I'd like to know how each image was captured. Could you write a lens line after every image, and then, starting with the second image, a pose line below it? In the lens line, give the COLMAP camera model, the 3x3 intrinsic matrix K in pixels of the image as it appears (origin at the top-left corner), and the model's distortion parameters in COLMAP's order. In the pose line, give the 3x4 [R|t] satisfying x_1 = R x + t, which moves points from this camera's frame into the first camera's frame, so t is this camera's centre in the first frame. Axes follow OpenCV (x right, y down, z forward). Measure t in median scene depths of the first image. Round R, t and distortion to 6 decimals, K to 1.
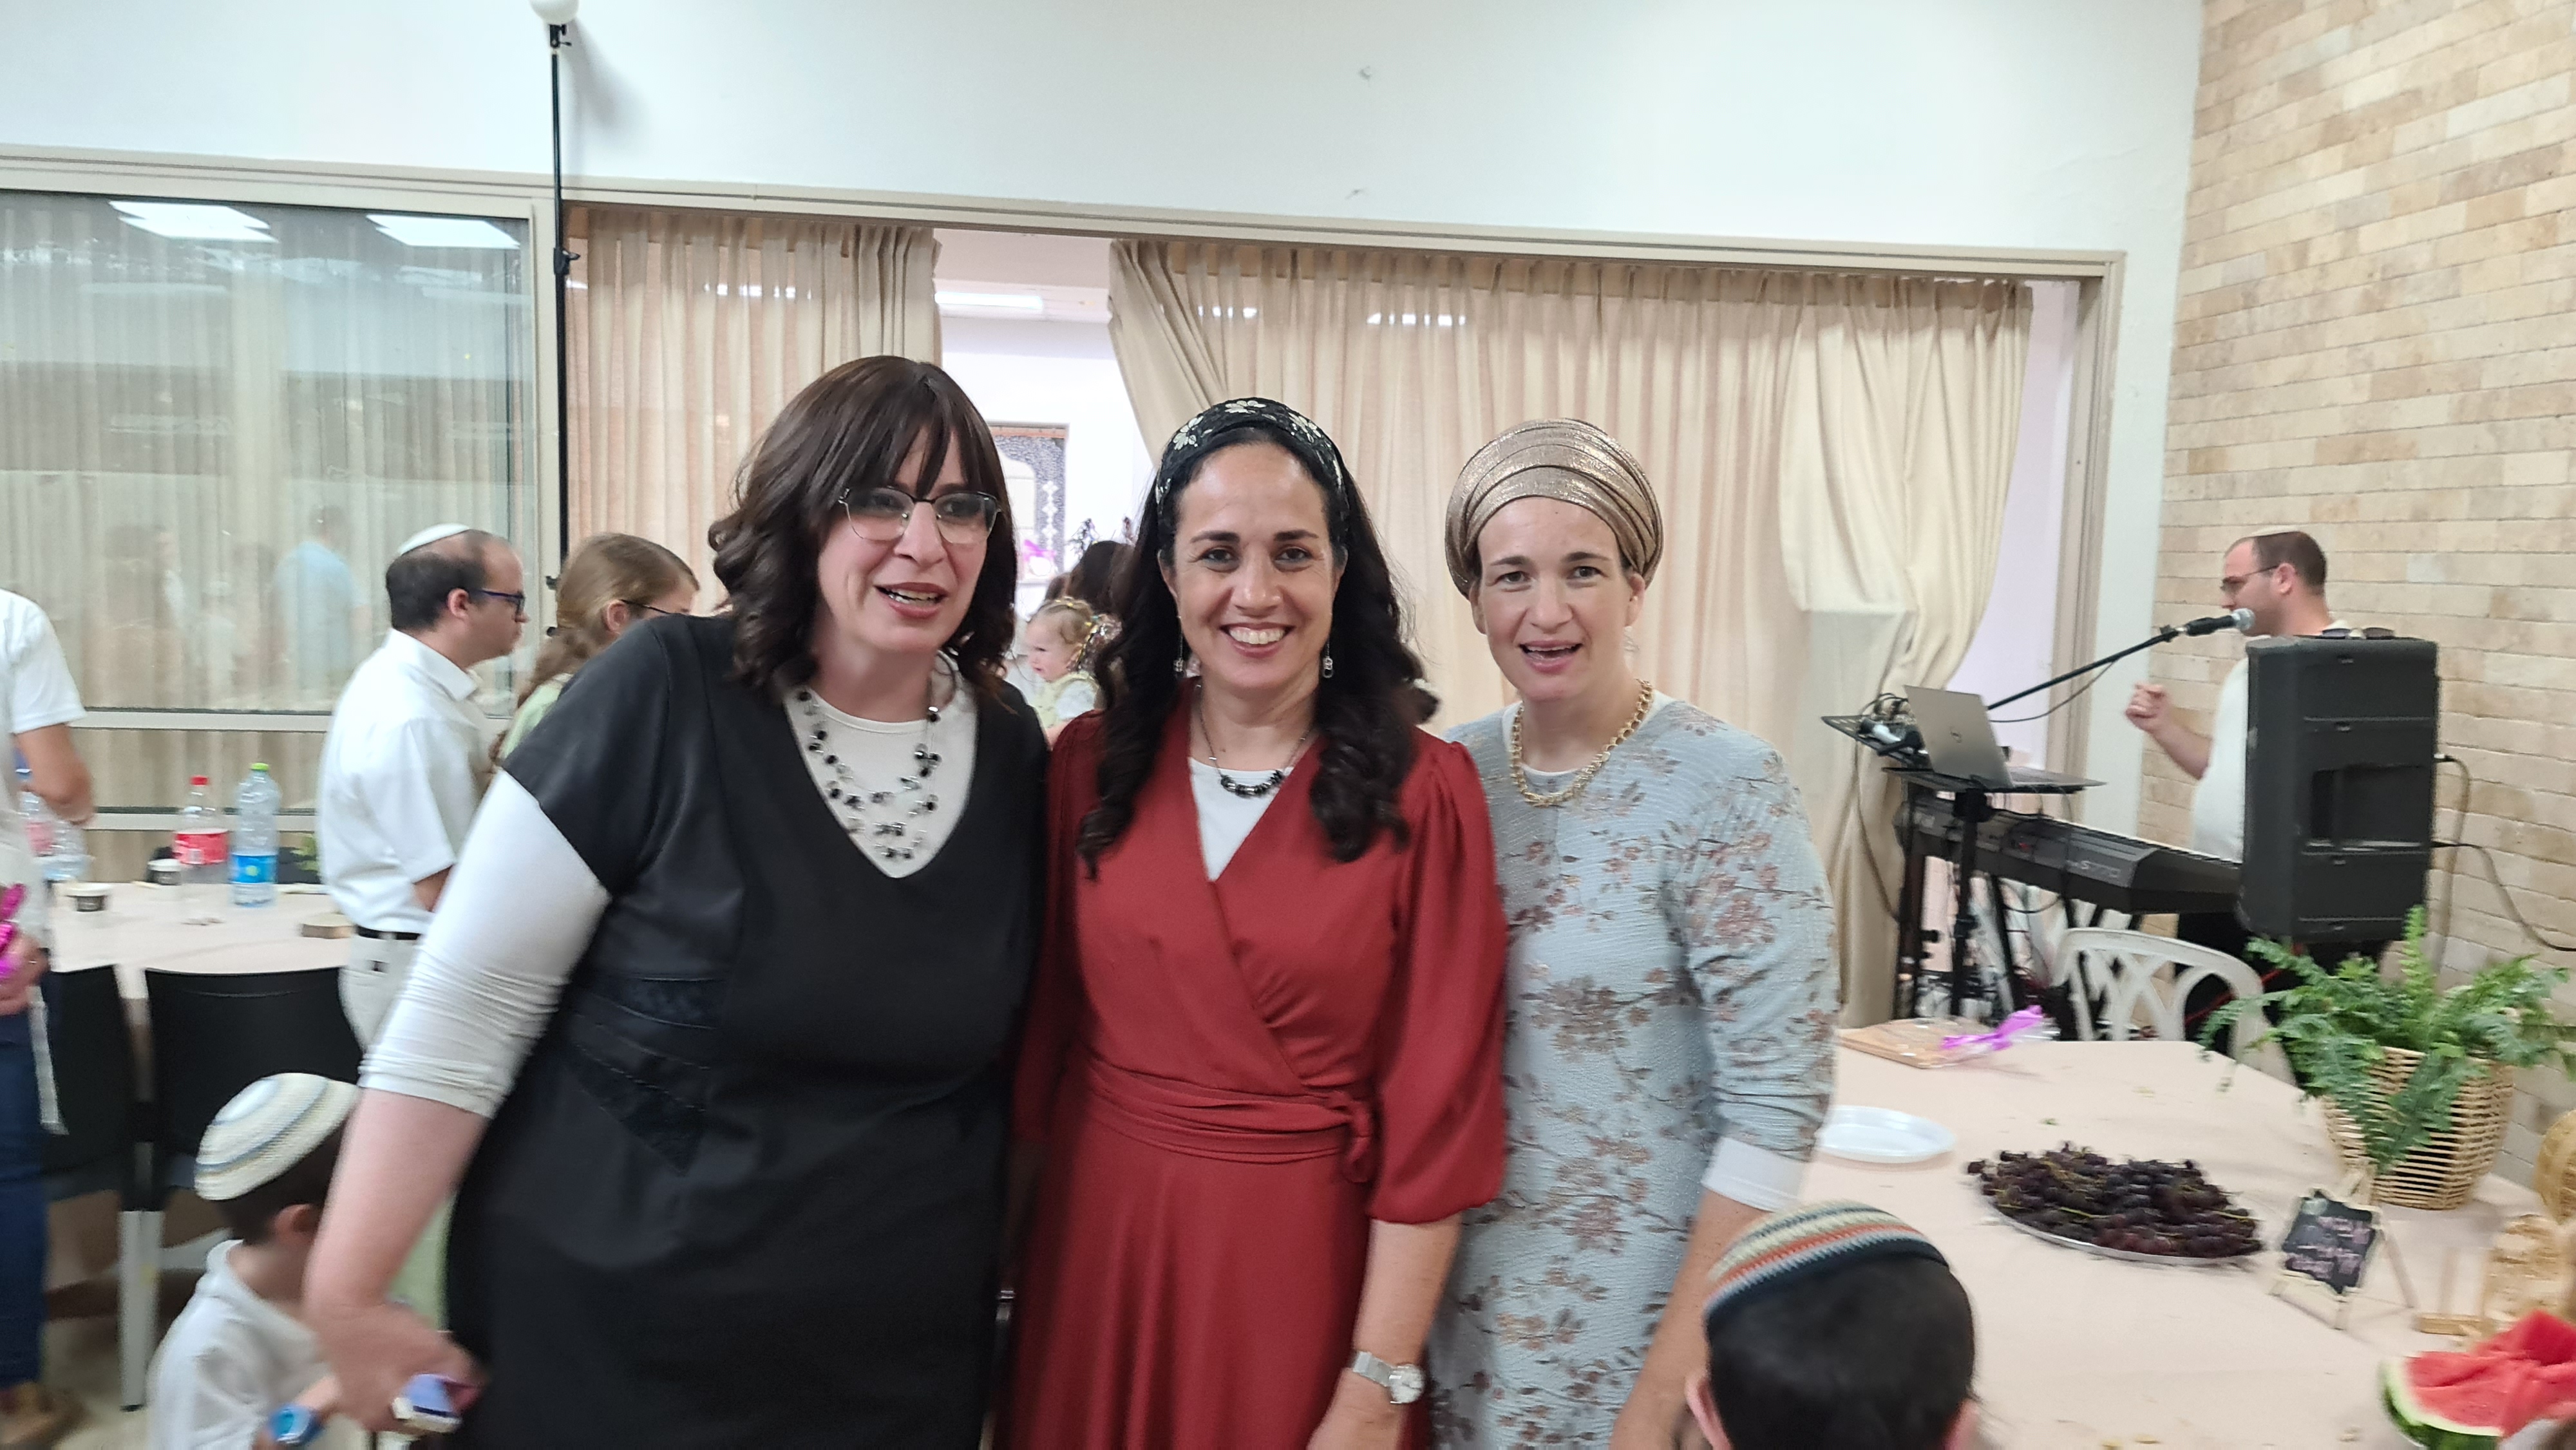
lens RADIAL K [[1986.9, 0, 1339.5], [0, 1986.9, 795.1], [0, 0, 1]] dist [0.061843, -0.056816]
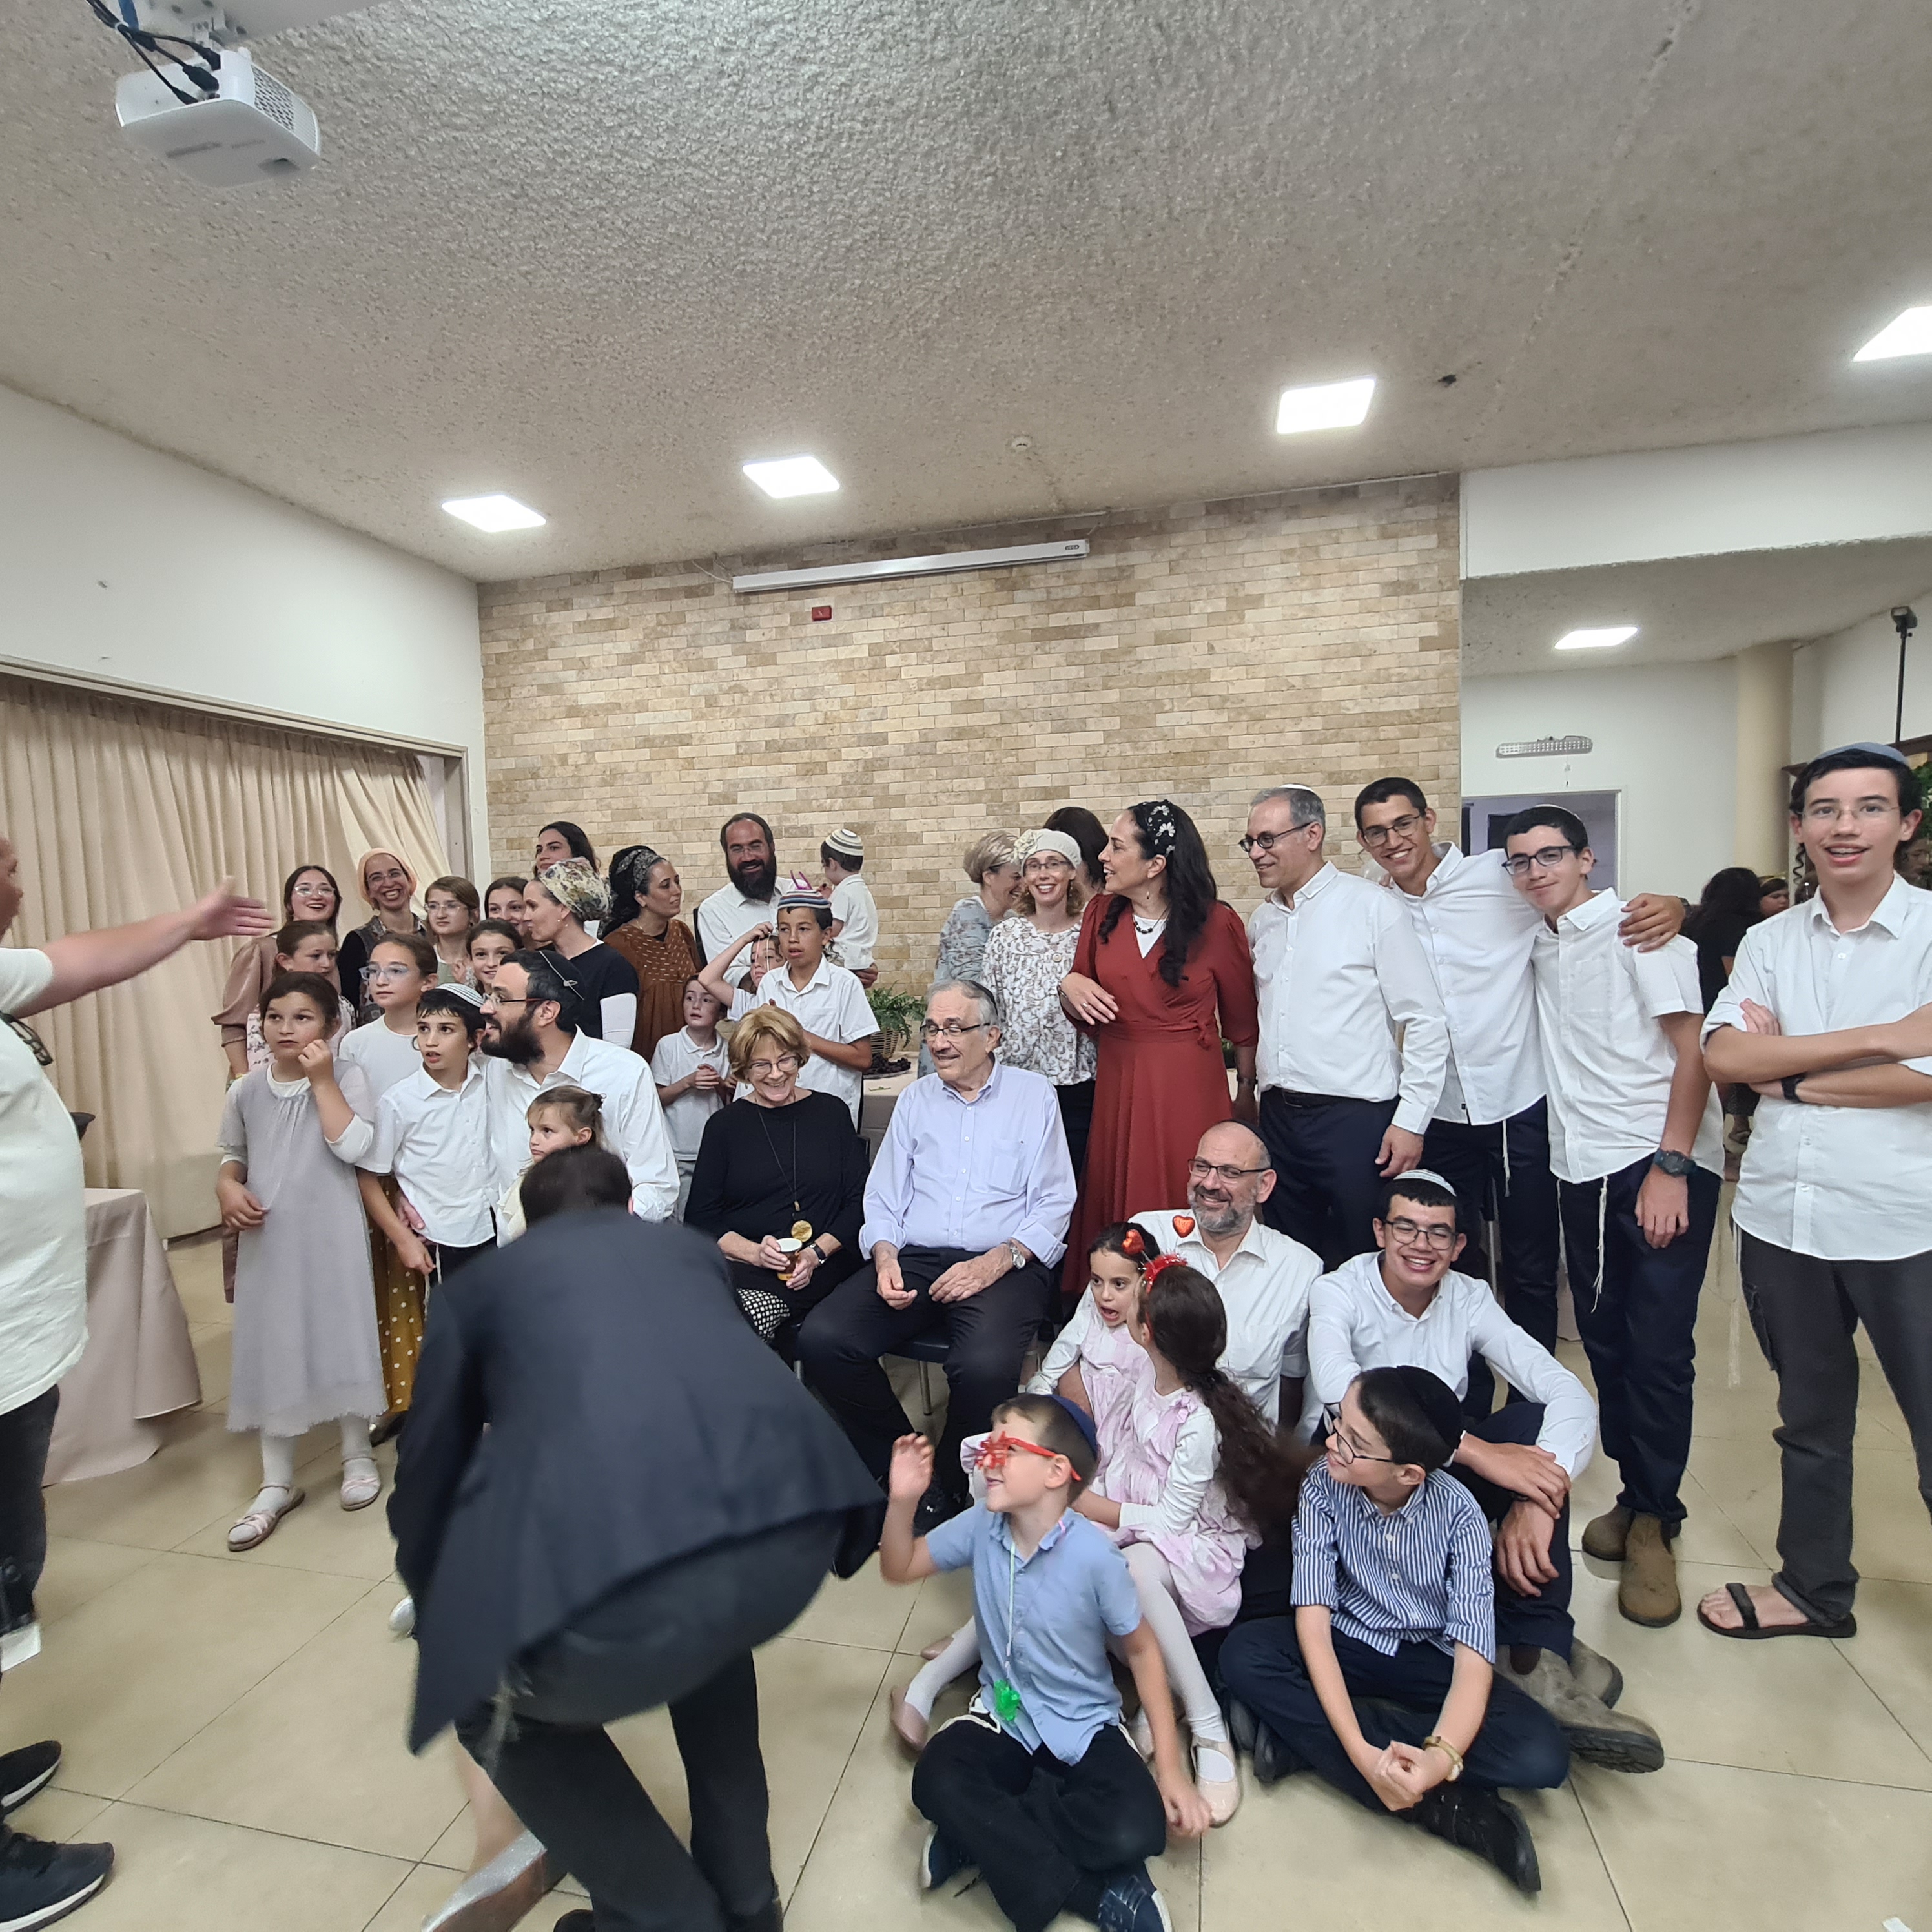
lens RADIAL K [[1079.5, 0, 964.7], [0, 1079.5, 987.2], [0, 0, 1]] dist [0.002597, -0.000010]
pose [[0.340043, -0.102866, 0.934767, -0.603250], [0.144663, 0.987890, 0.056088, -0.000528], [-0.929216, 0.116154, 0.350806, 0.126186]]
